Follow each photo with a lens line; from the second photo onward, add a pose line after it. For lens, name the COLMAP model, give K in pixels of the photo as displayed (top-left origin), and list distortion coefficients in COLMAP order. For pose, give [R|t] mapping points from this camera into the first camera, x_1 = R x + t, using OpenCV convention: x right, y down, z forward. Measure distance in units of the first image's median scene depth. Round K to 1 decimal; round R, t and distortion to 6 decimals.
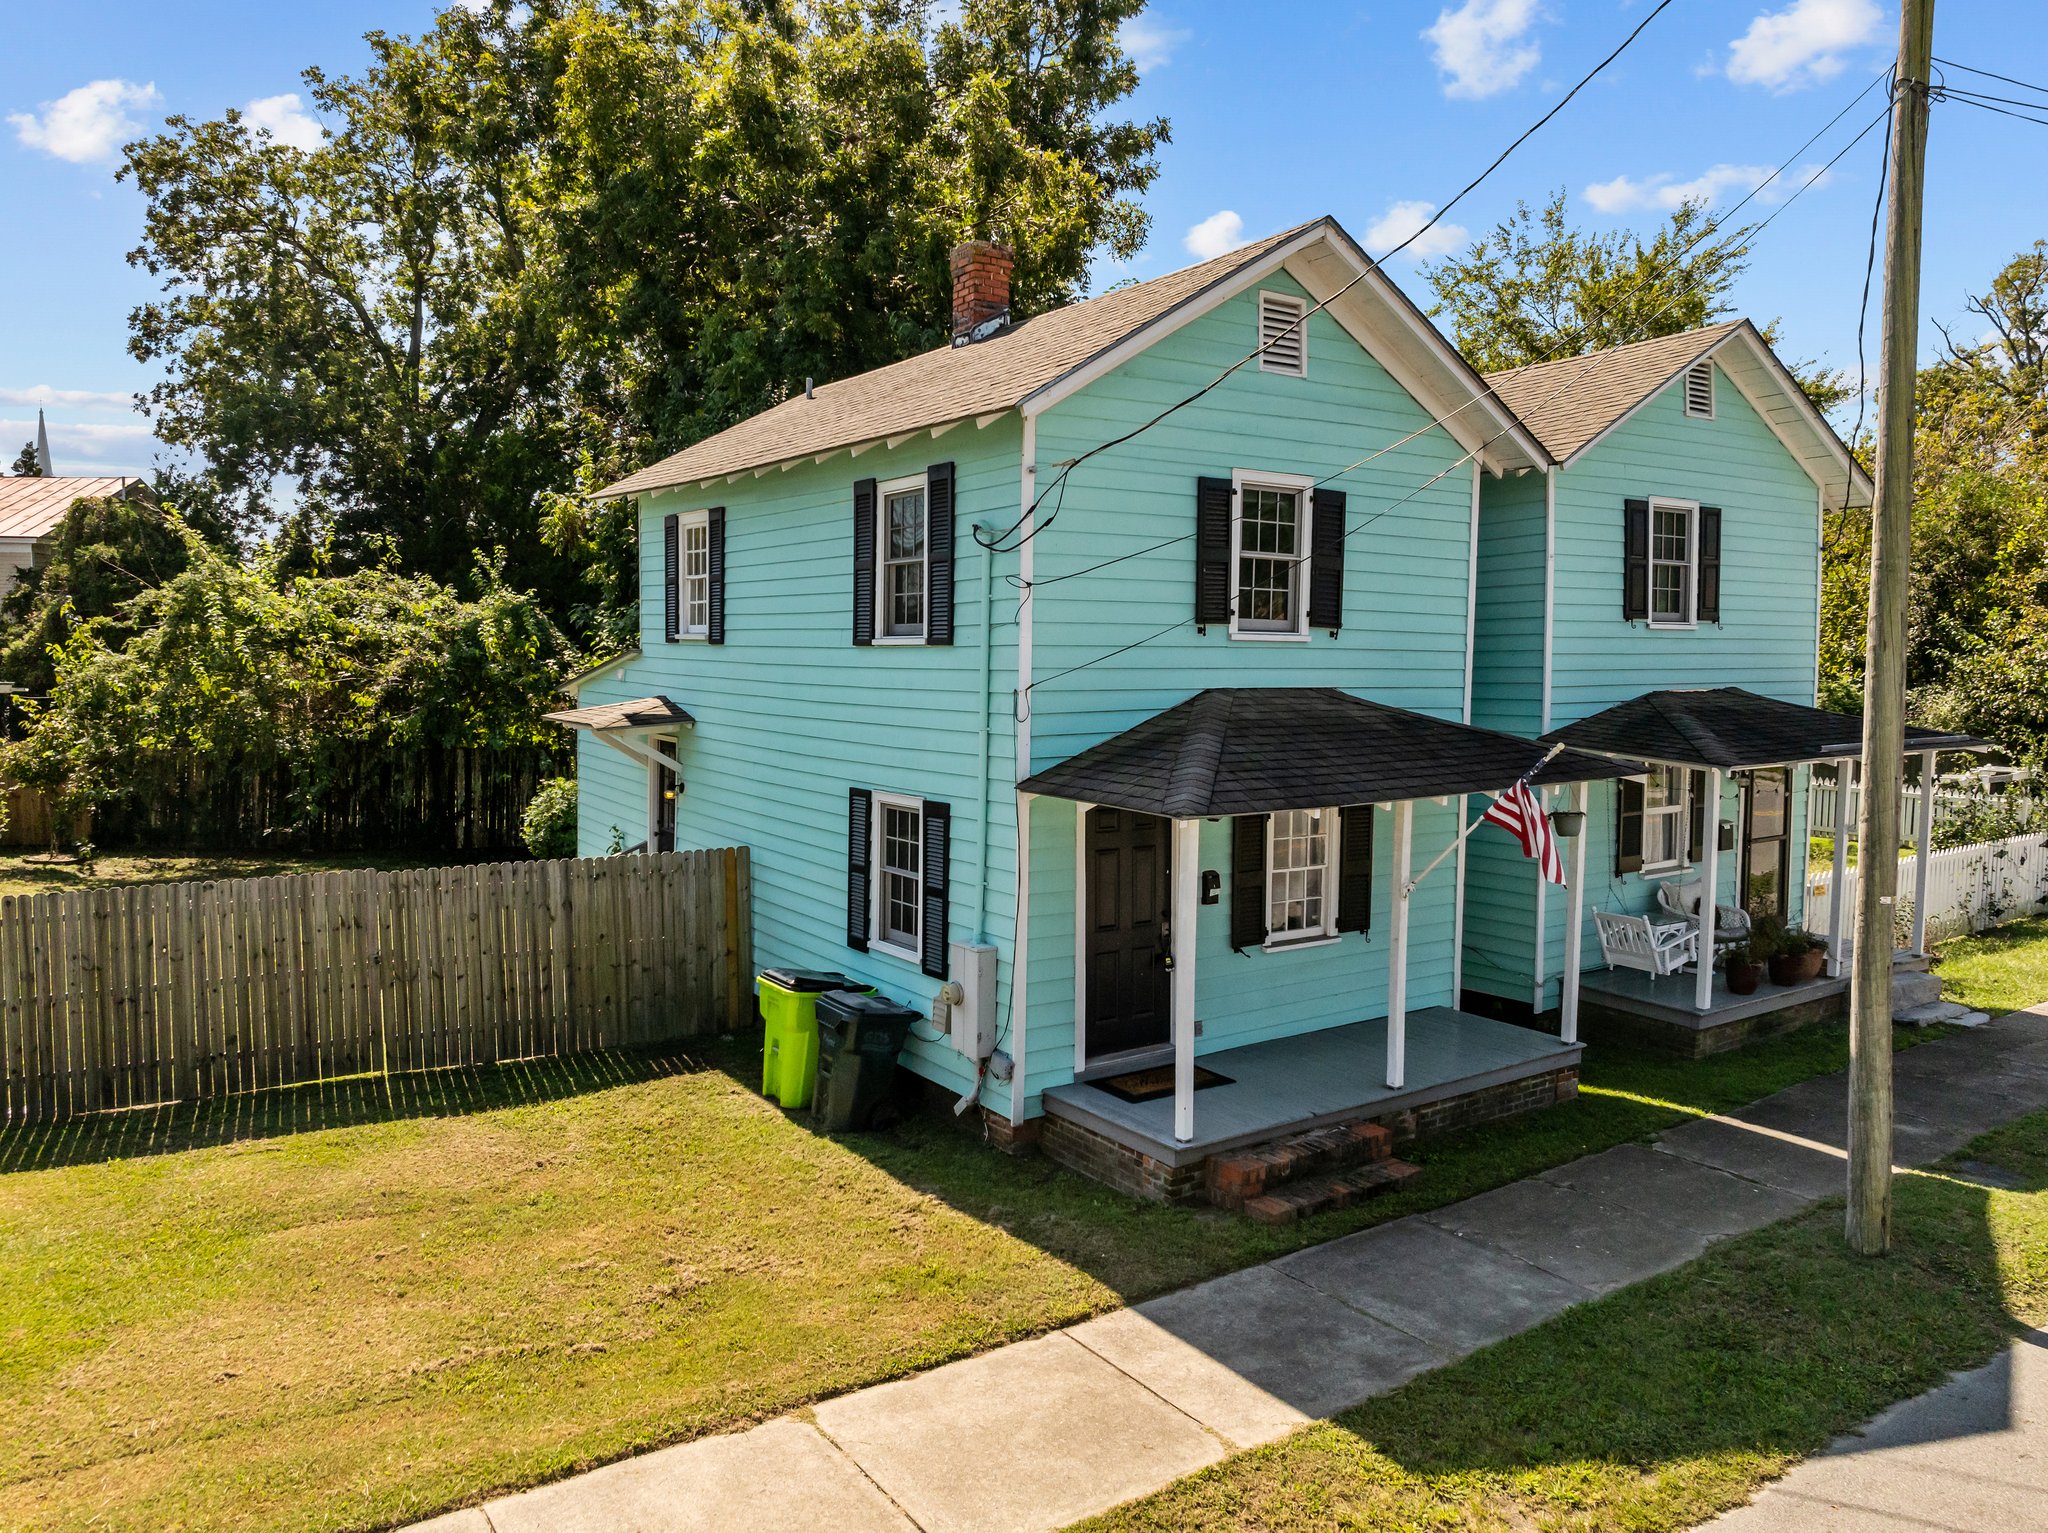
lens RADIAL K [[1441.5, 0, 1024.1], [0, 1441.5, 766.9], [0, 0, 1]] dist [-0.028222, -0.005147]
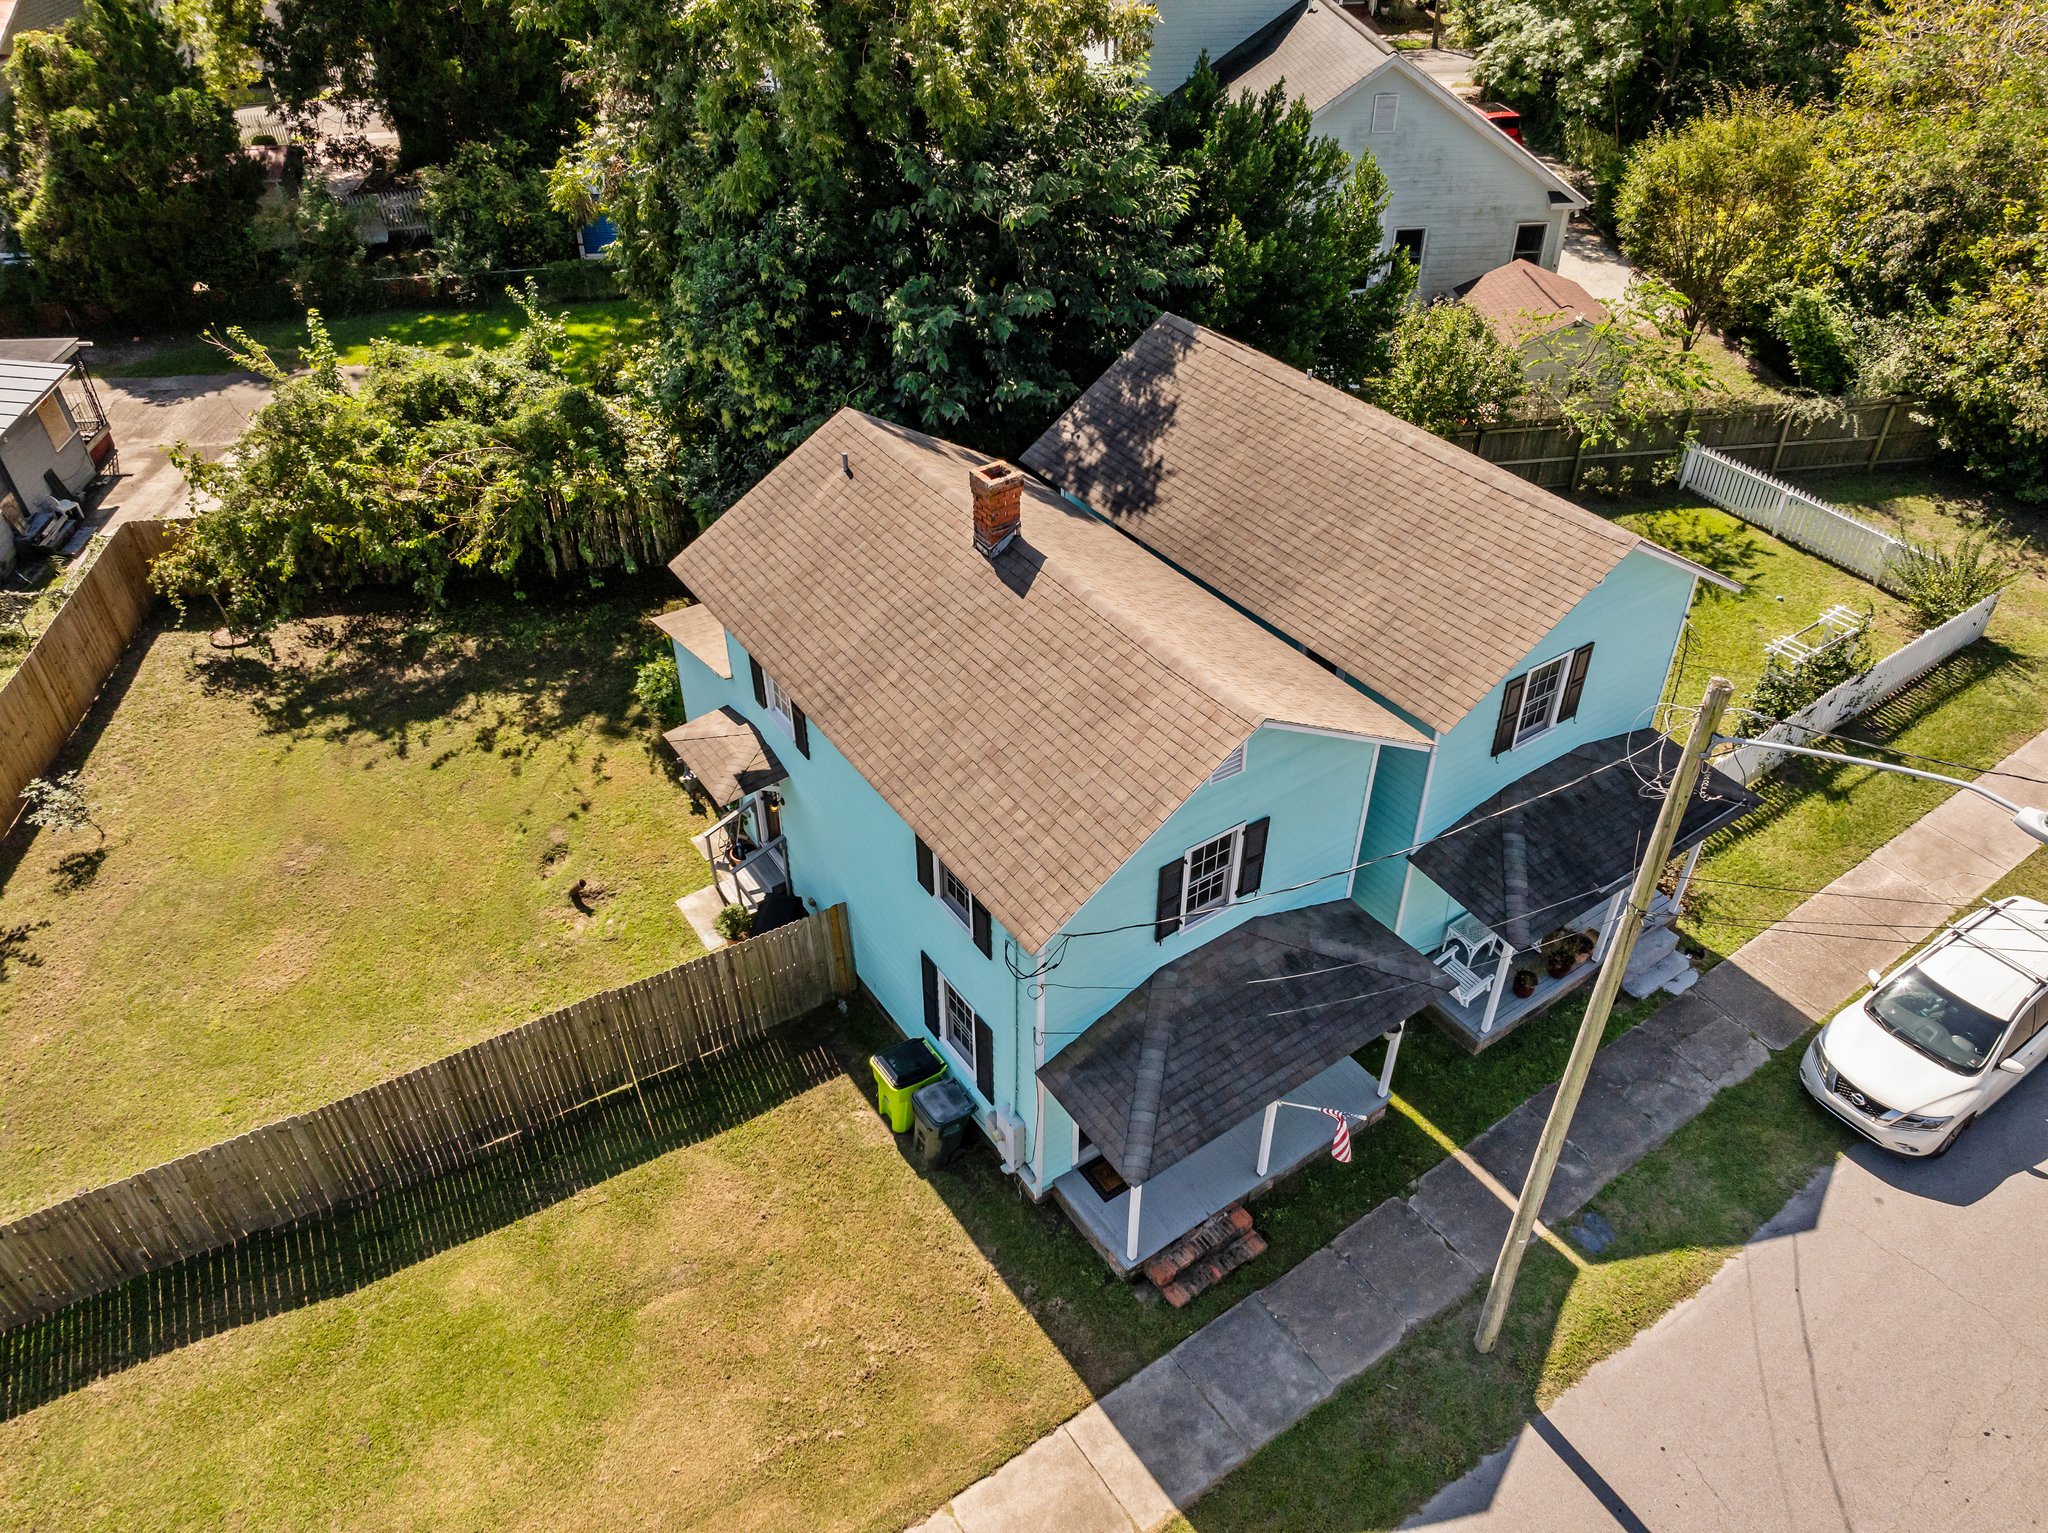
lens RADIAL K [[1441.5, 0, 1024.8], [0, 1441.5, 762.7], [0, 0, 1]] dist [-0.028222, -0.005147]
pose [[0.999864, -0.012473, -0.010769, 0.004119], [0.016350, 0.832341, 0.554023, -1.210807], [0.002054, -0.554124, 0.832432, -0.150818]]
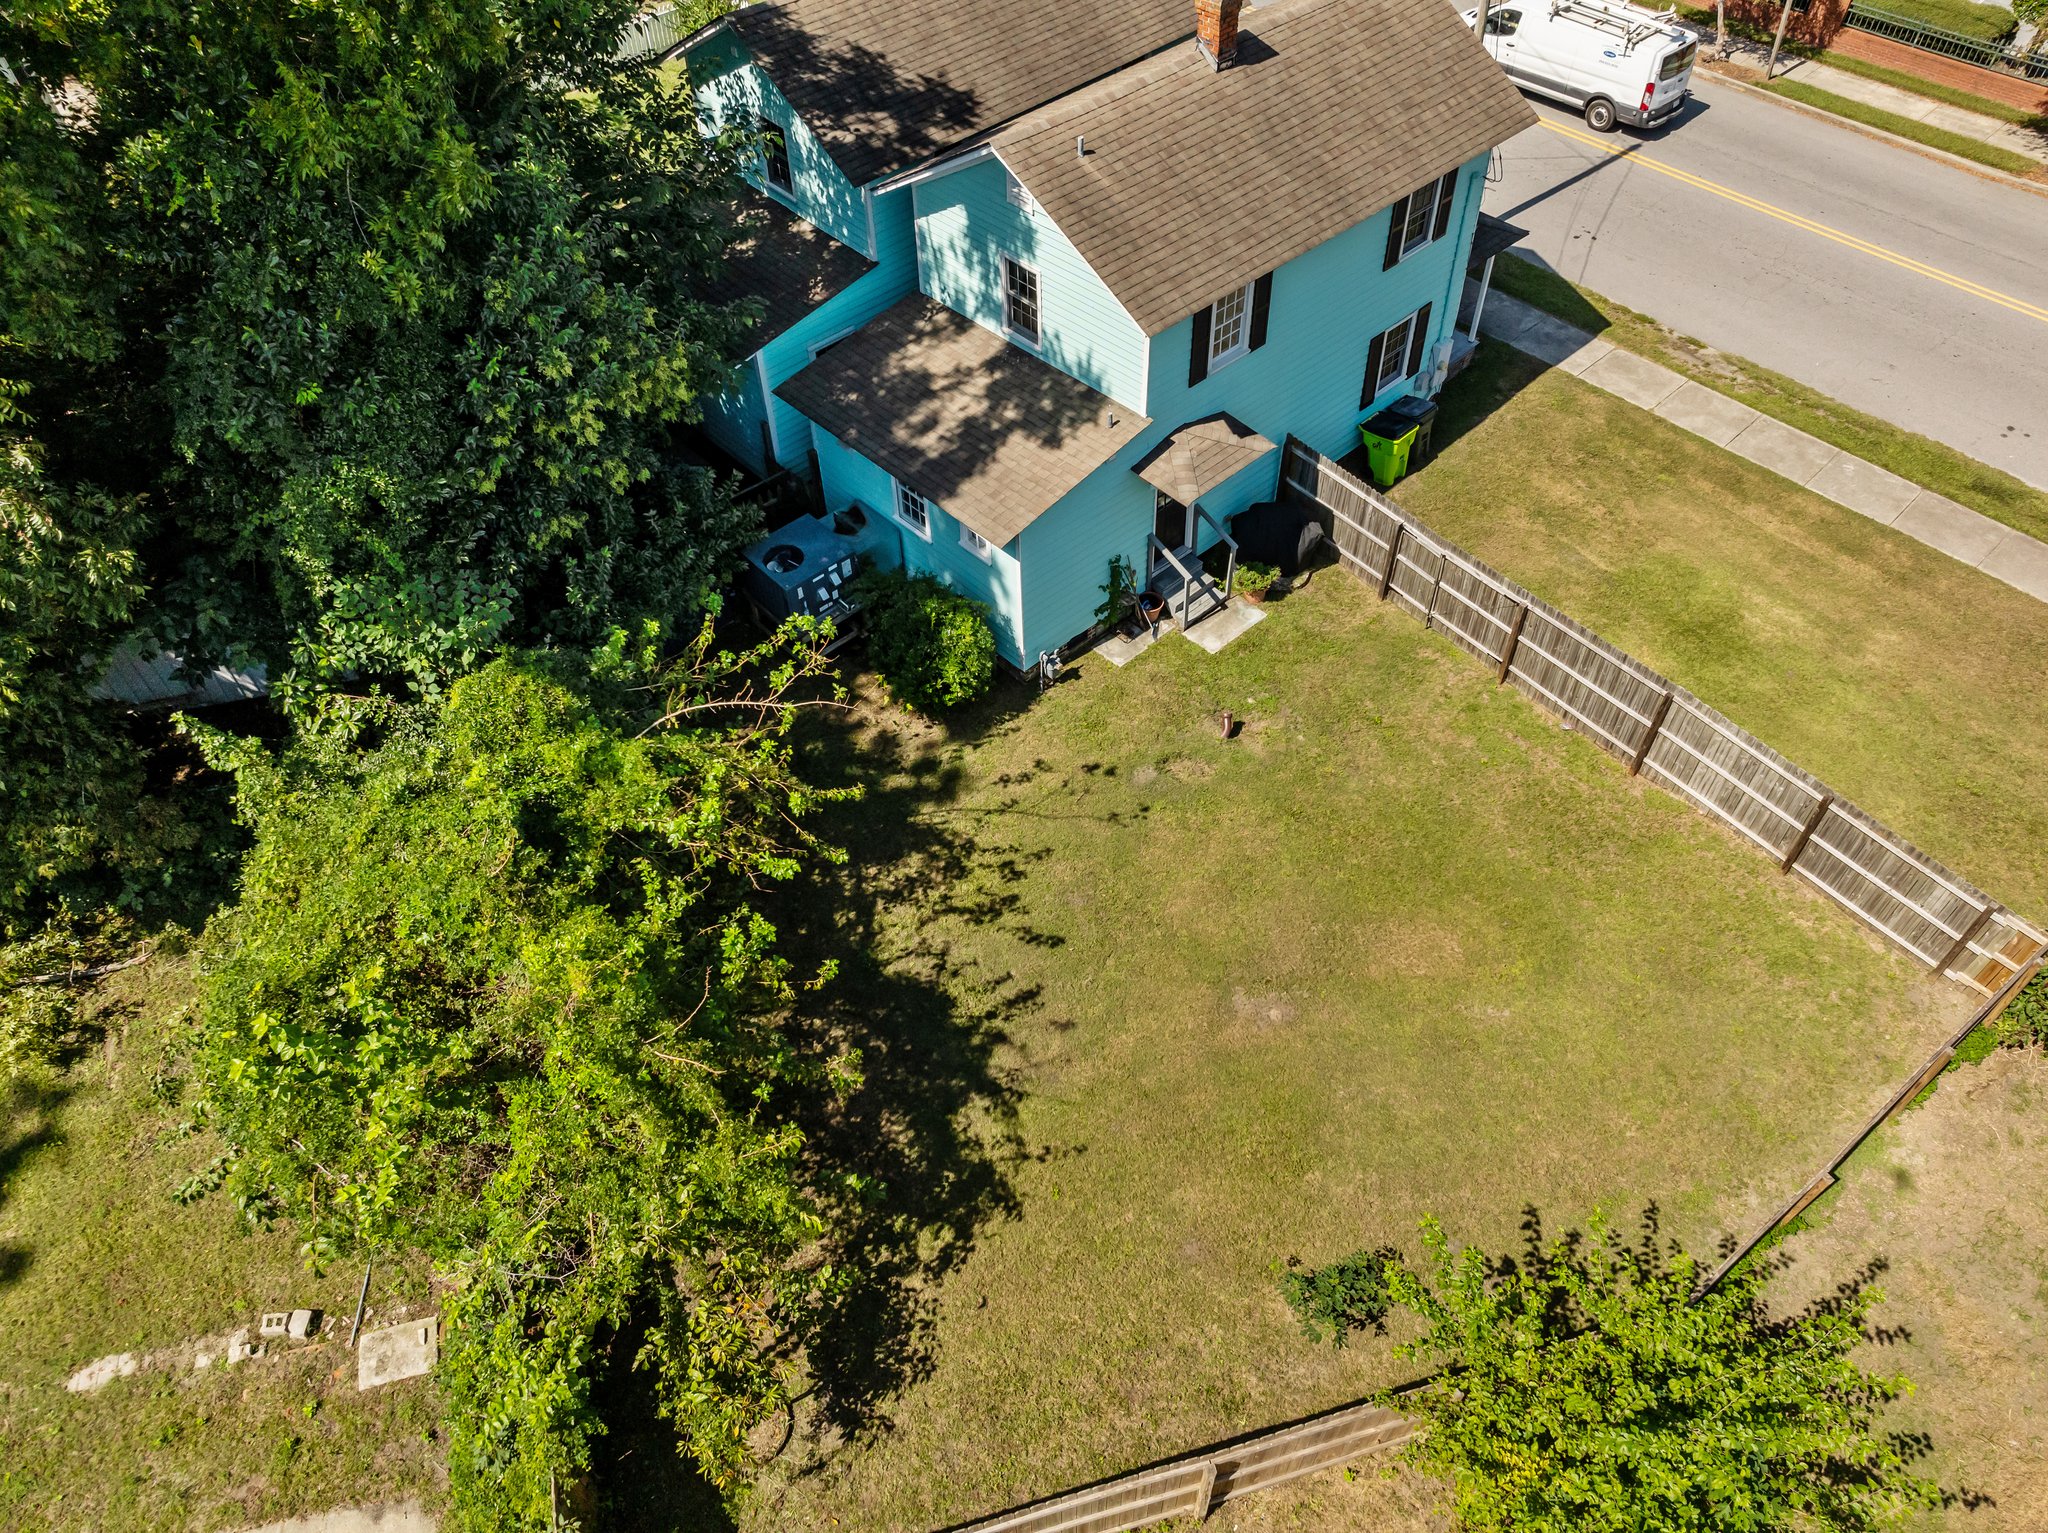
lens RADIAL K [[1441.5, 0, 1035.3], [0, 1441.5, 766.2], [0, 0, 1]] dist [-0.028222, -0.005147]
pose [[-0.162669, -0.755231, 0.634952, -2.128164], [0.096028, 0.628351, 0.771981, -1.435920], [-0.981997, 0.186551, -0.029690, 2.028219]]
